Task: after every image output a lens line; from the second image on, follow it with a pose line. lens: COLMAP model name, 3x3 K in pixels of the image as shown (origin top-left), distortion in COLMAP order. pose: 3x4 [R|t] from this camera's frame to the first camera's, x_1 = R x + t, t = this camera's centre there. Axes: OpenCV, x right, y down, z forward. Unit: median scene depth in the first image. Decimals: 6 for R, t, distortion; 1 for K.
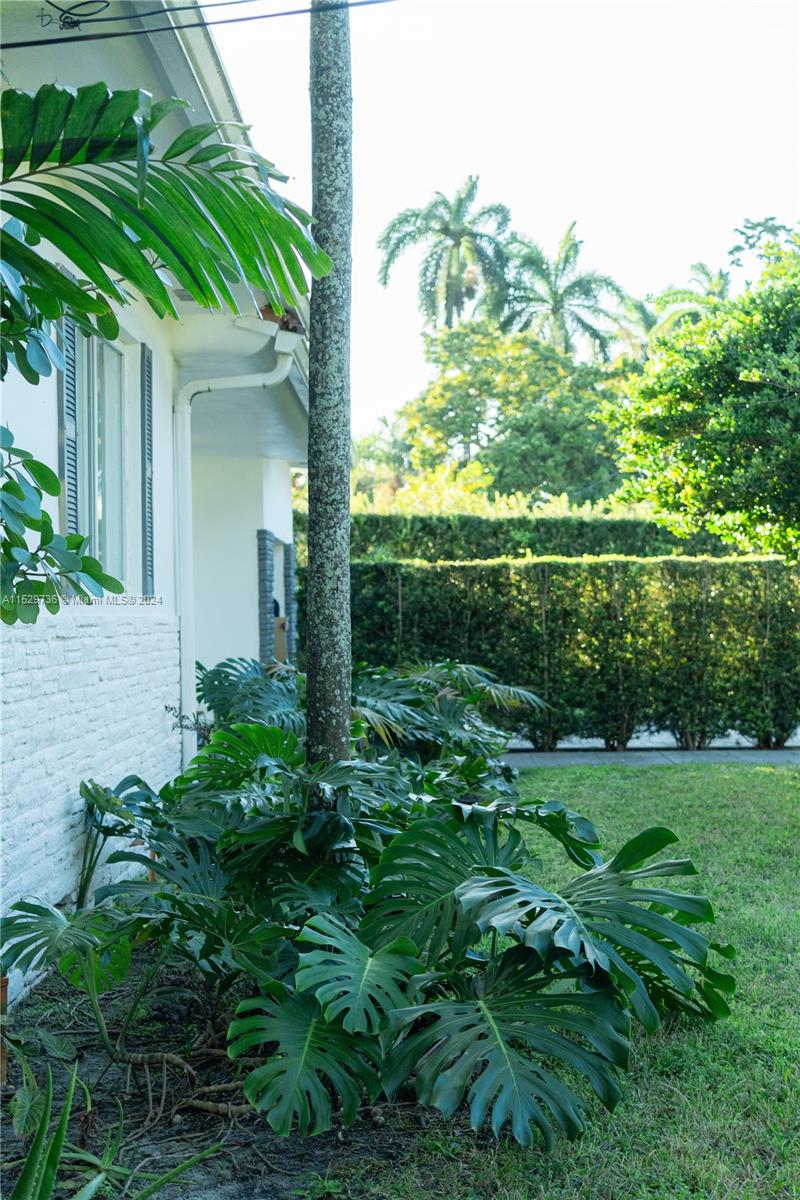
lens RADIAL K [[1799.9, 0, 400.0], [0, 1799.9, 600.0], [0, 0, 1]] dist [0.000036, -0.016883]
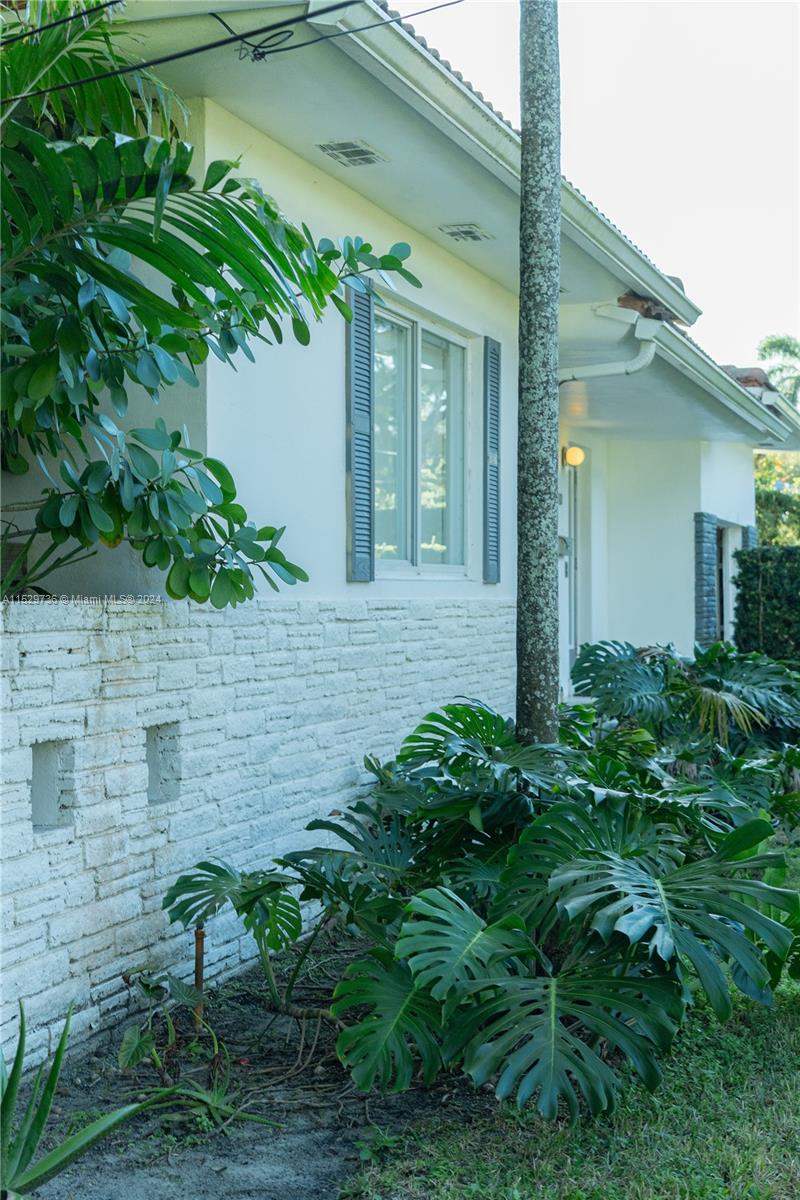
lens RADIAL K [[1793.6, 0, 400.0], [0, 1793.6, 600.0], [0, 0, 1]] dist [-0.006620, -0.017017]
pose [[0.955845, 0.009471, -0.293718, 0.172194], [-0.006168, 0.999907, 0.012170, -0.004577], [0.293806, -0.009821, 0.955815, -0.006349]]
